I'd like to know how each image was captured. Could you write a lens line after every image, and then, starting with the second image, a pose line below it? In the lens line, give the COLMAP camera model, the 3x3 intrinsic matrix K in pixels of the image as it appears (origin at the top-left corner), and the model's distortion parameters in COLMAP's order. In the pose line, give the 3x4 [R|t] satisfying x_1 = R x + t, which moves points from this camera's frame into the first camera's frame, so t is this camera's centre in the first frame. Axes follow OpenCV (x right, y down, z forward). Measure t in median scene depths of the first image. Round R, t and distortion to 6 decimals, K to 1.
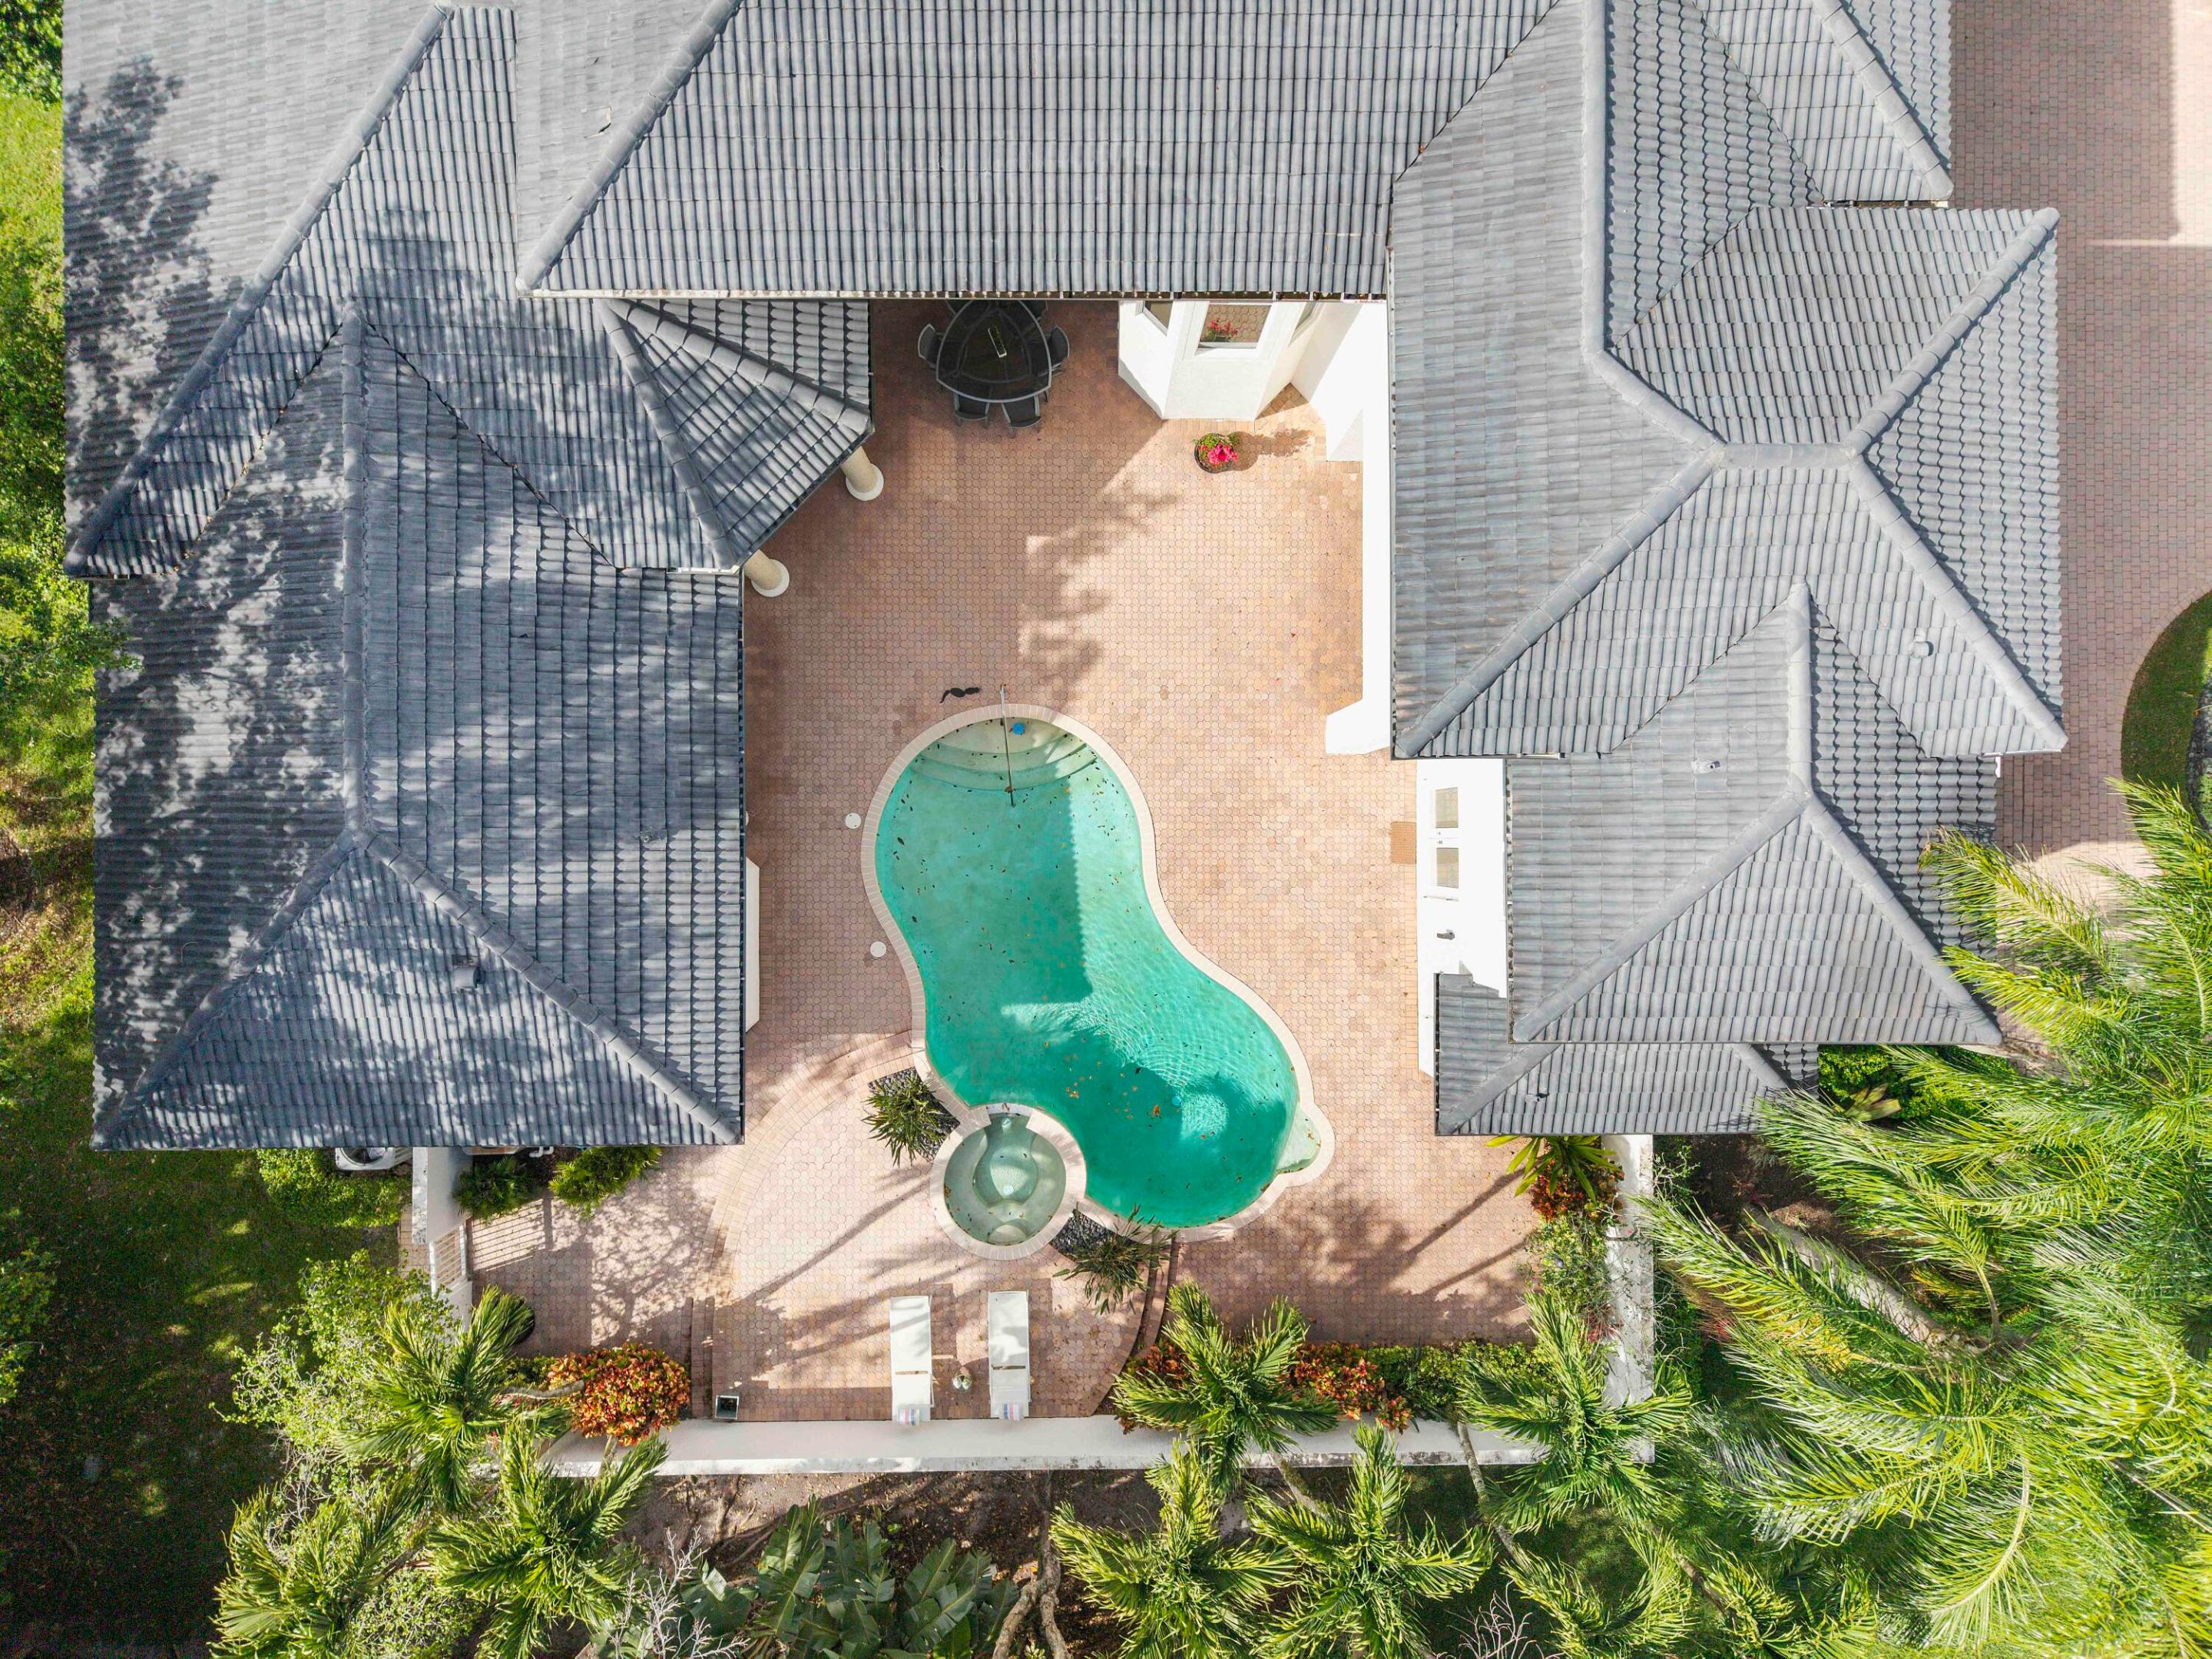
lens RADIAL K [[1503.4, 0, 1106.3], [0, 1503.4, 846.1], [0, 0, 1]] dist [0.024884, -0.008186]
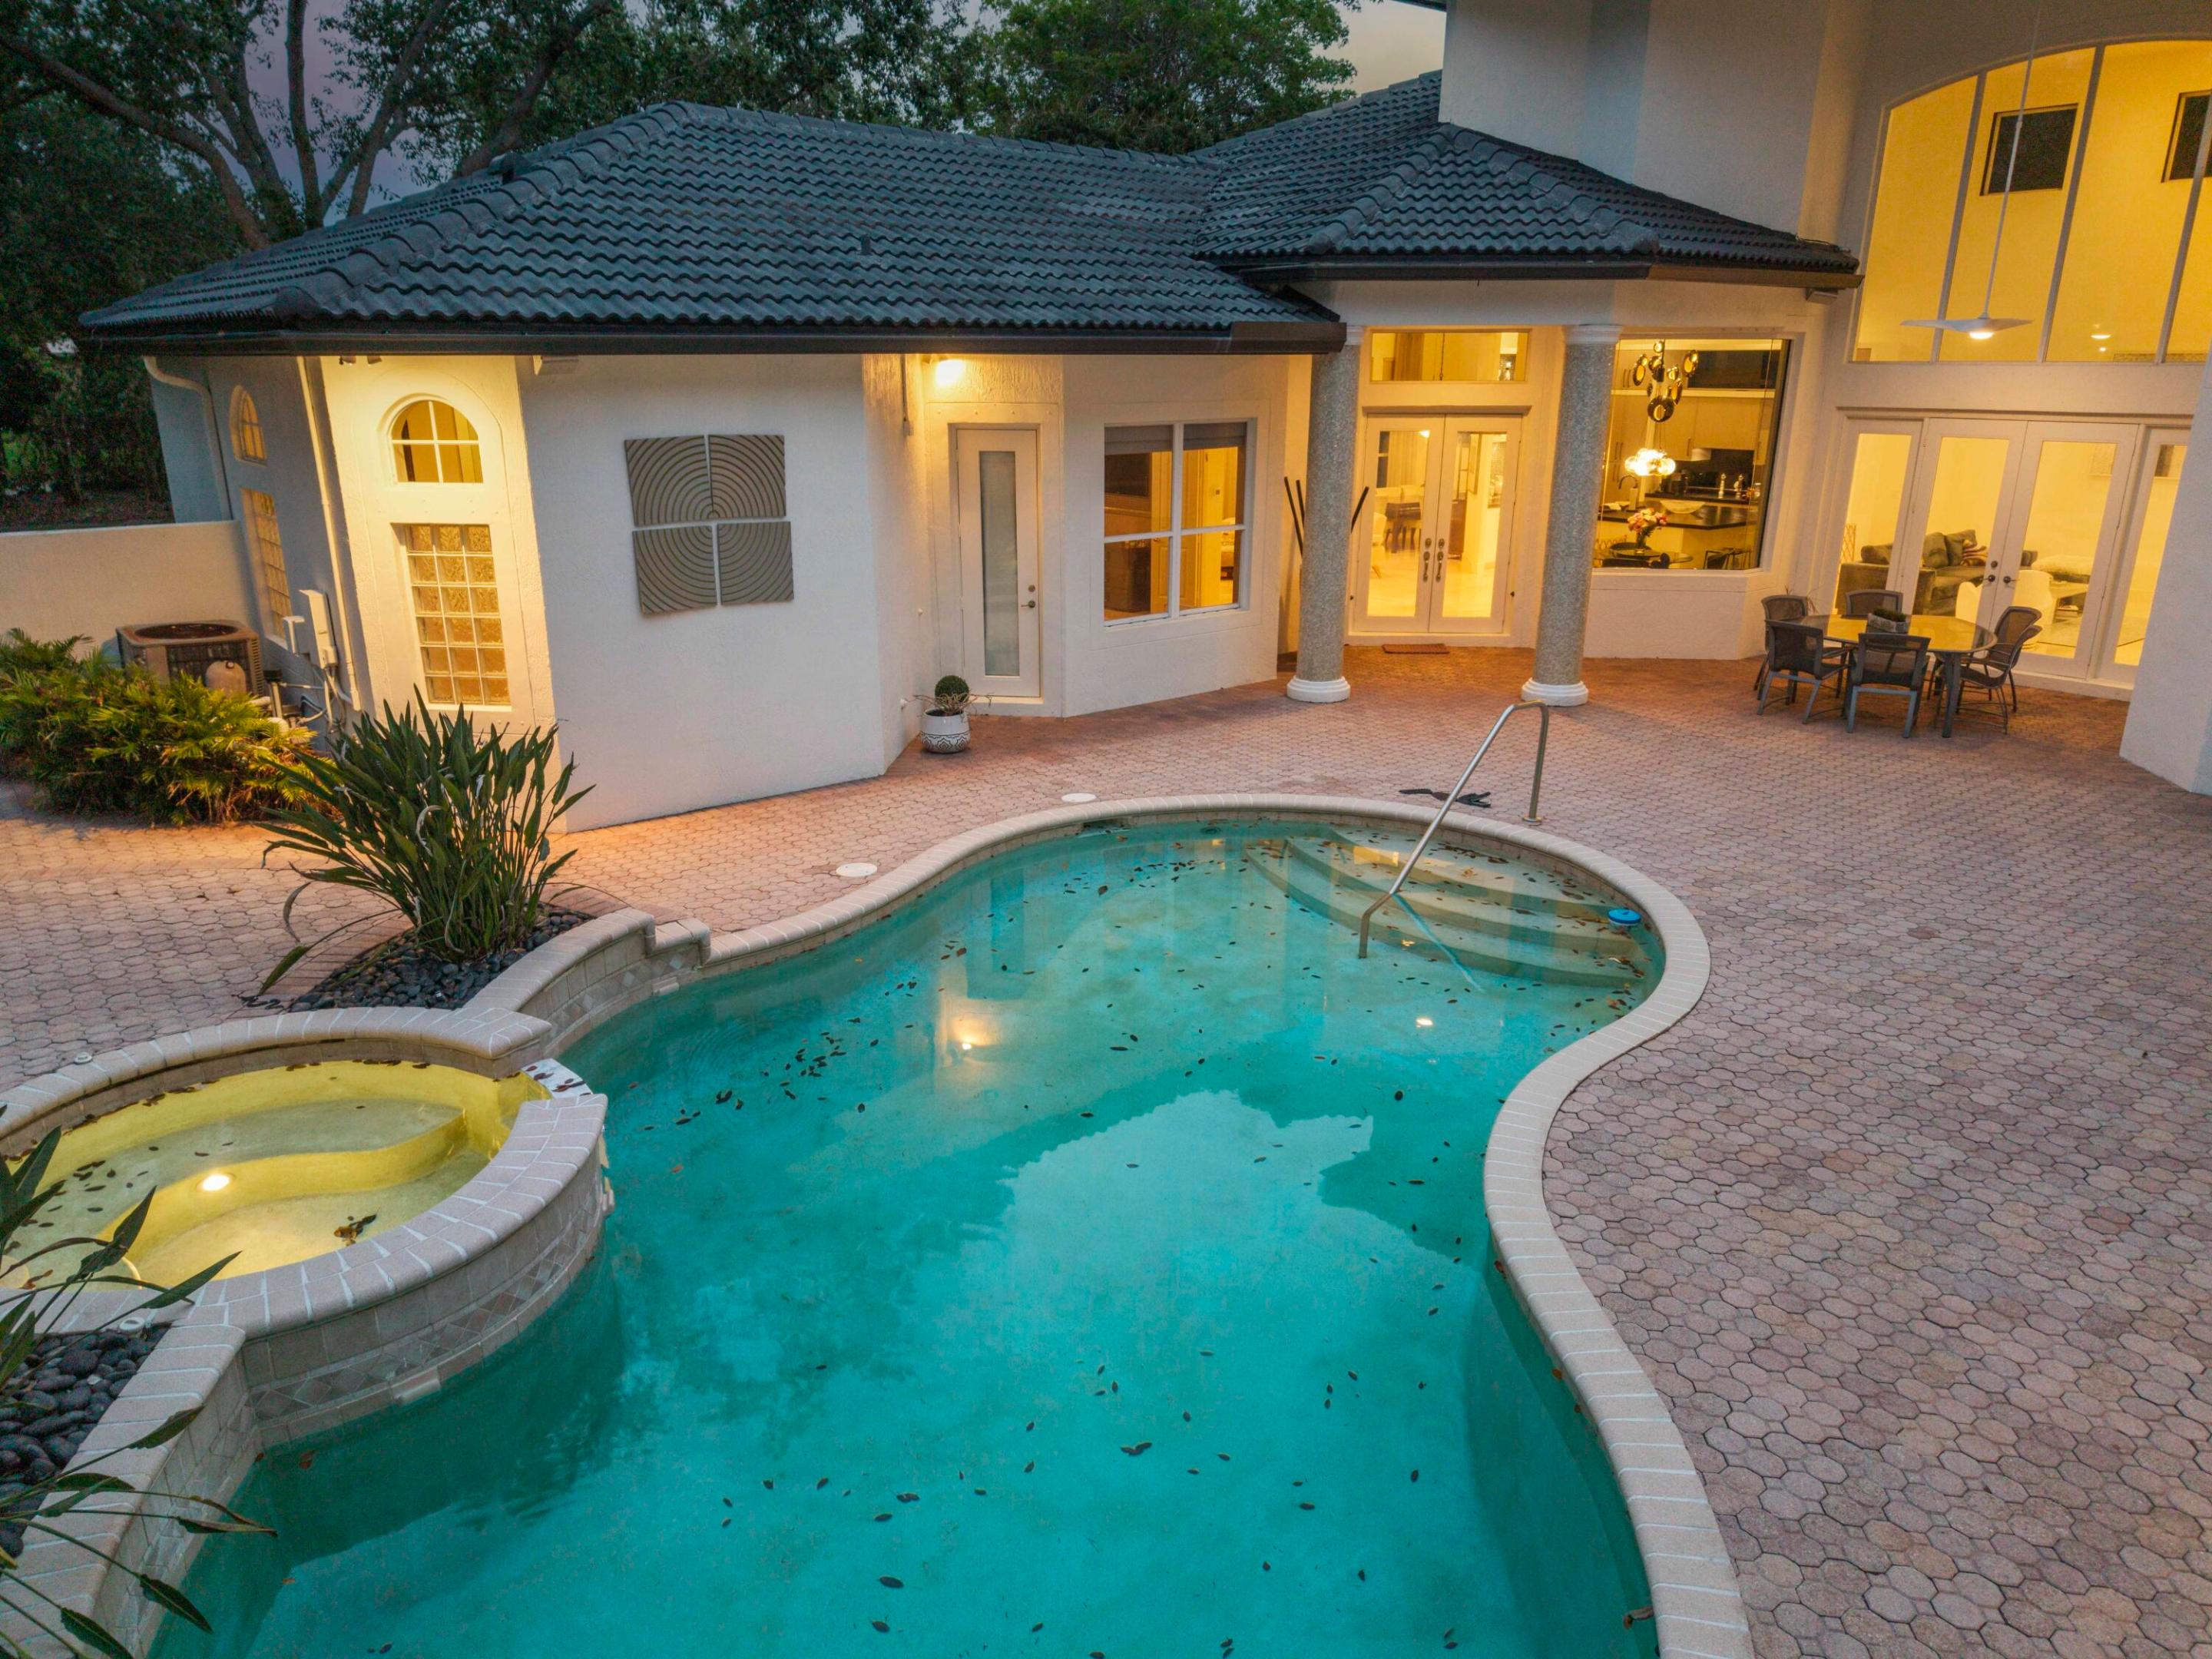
lens RADIAL K [[1464.4, 0, 1108.8], [0, 1464.4, 926.0], [0, 0, 1]] dist [0.008960, -0.006802]
pose [[0.627870, 0.268569, -0.730513, 0.169801], [-0.778216, 0.201439, -0.594812, 0.247788], [-0.012594, 0.941962, 0.335482, 0.894611]]
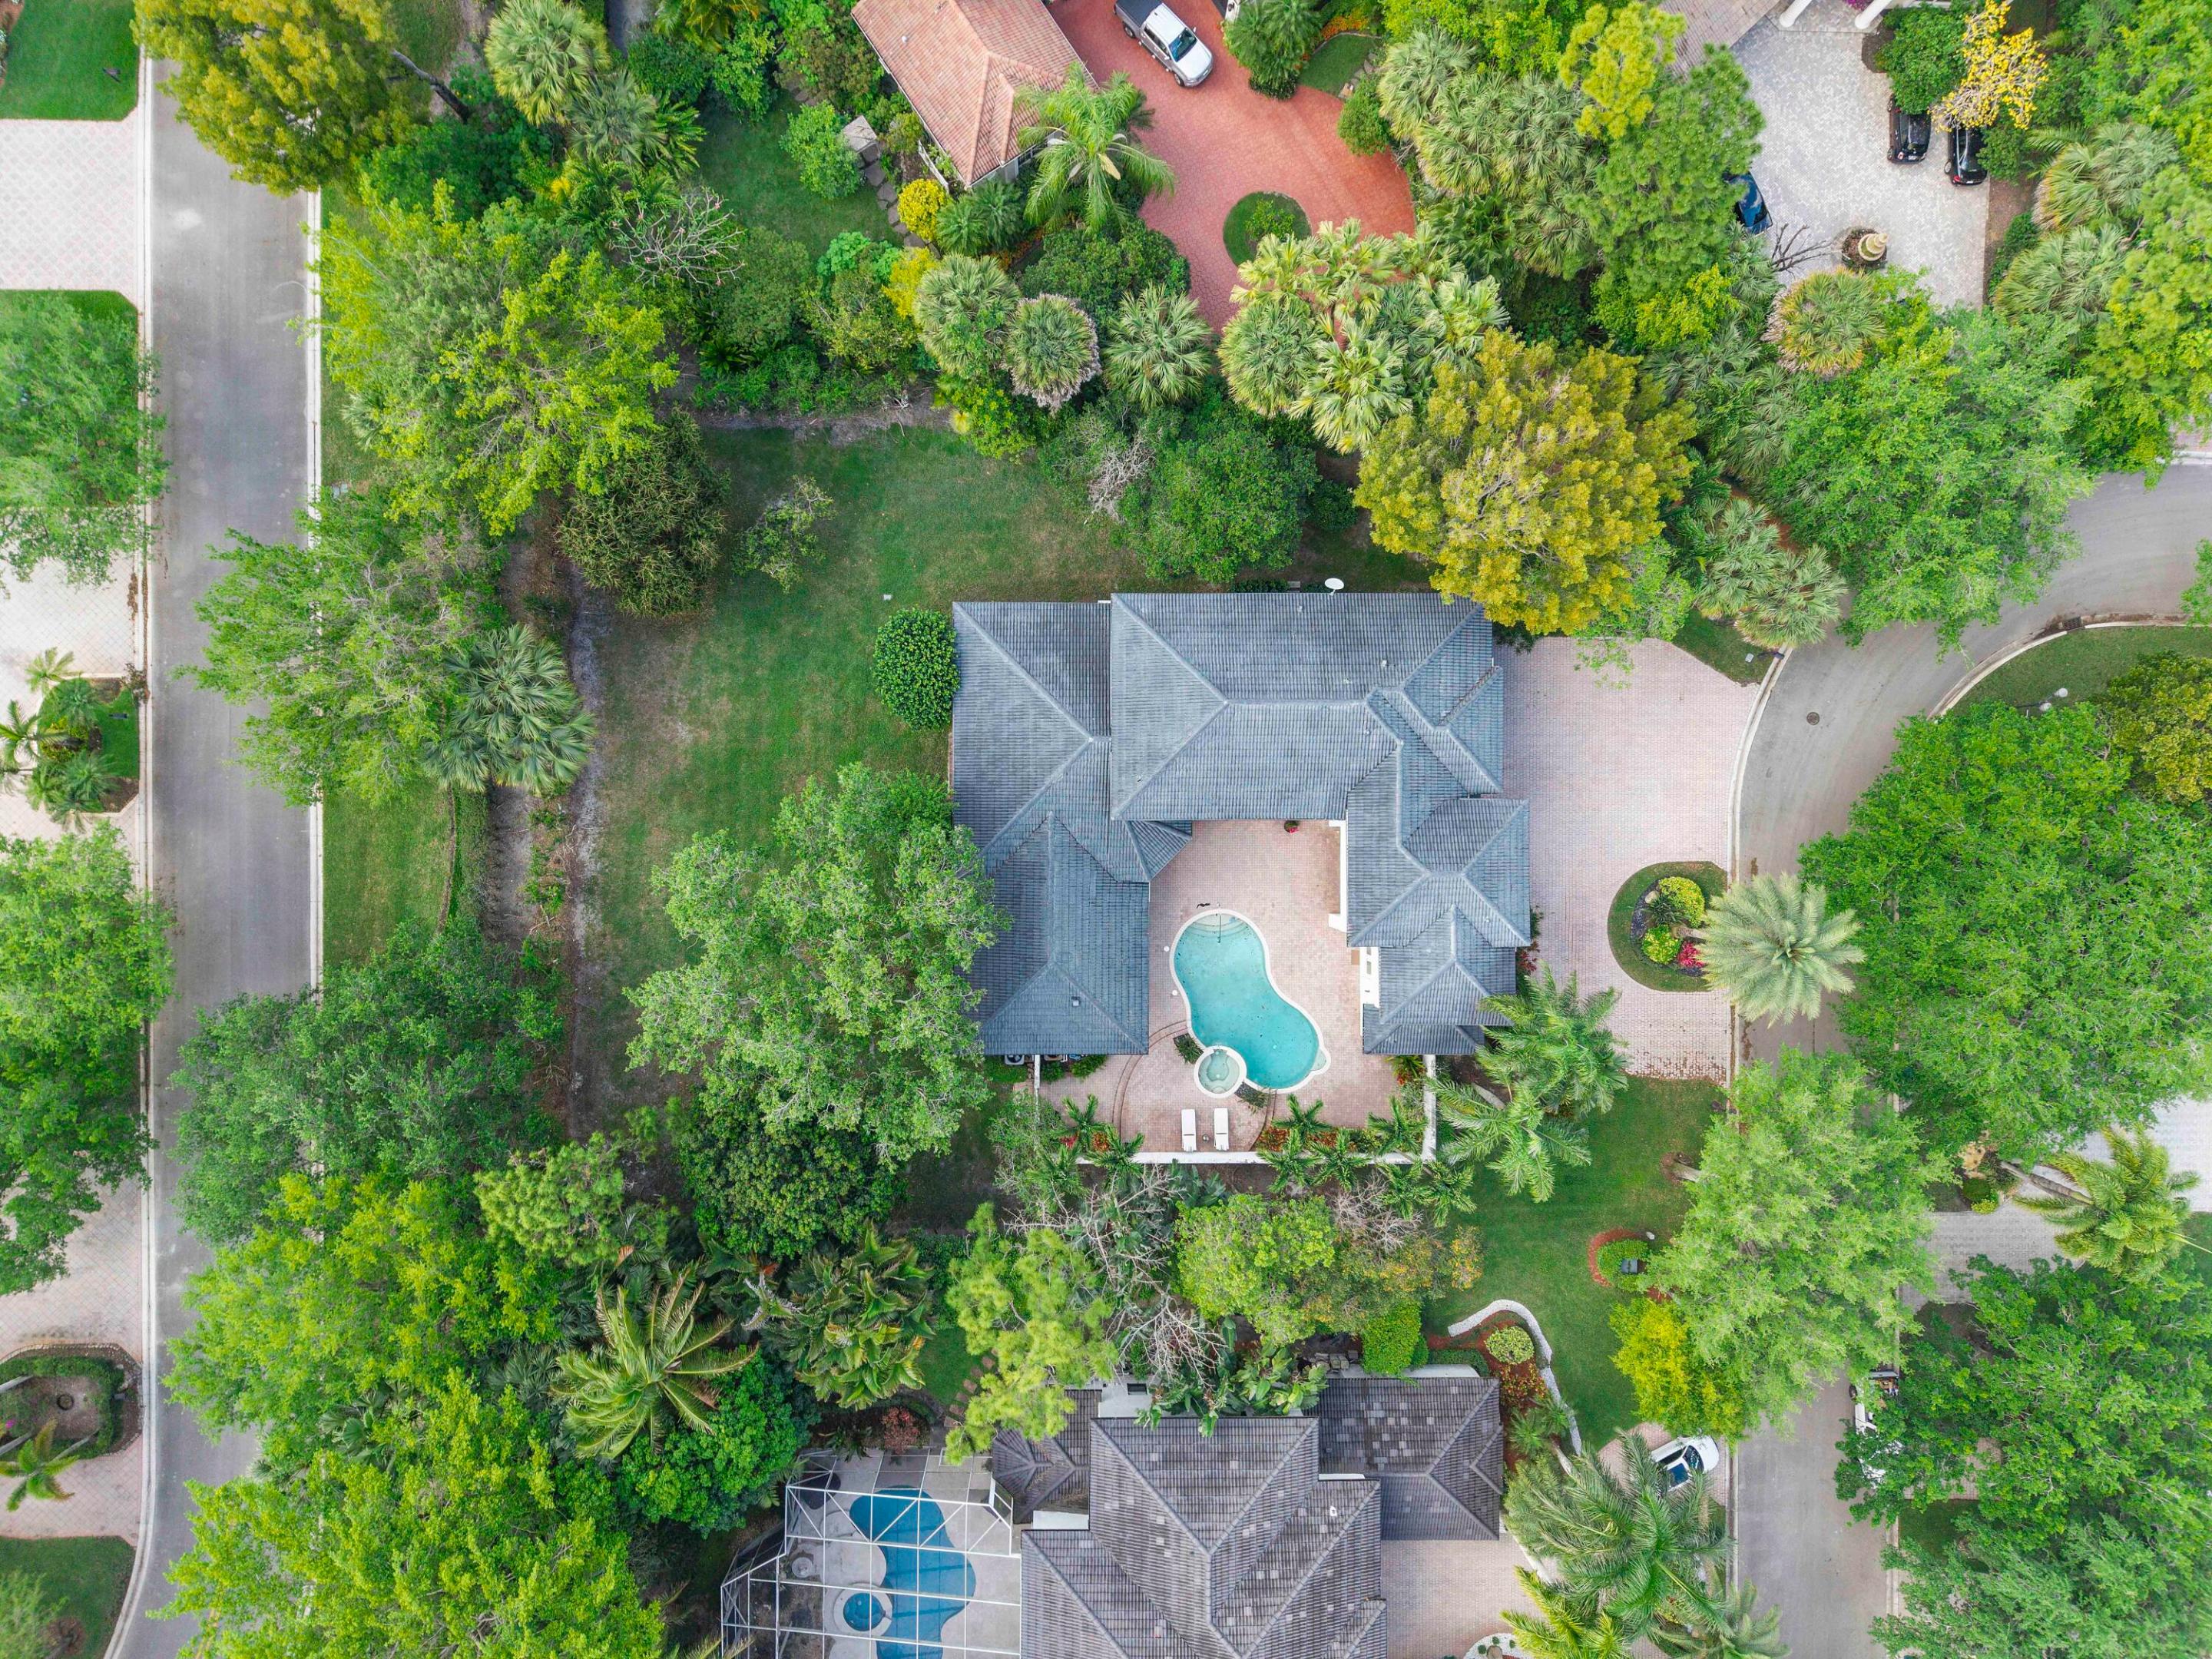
lens RADIAL K [[1503.4, 0, 1106.3], [0, 1503.4, 846.1], [0, 0, 1]] dist [0.024884, -0.008186]
pose [[0.999962, 0.001341, 0.008637, -0.311697], [-0.001439, 0.999935, 0.011292, -0.250263], [-0.008621, -0.011304, 0.999899, -1.922265]]
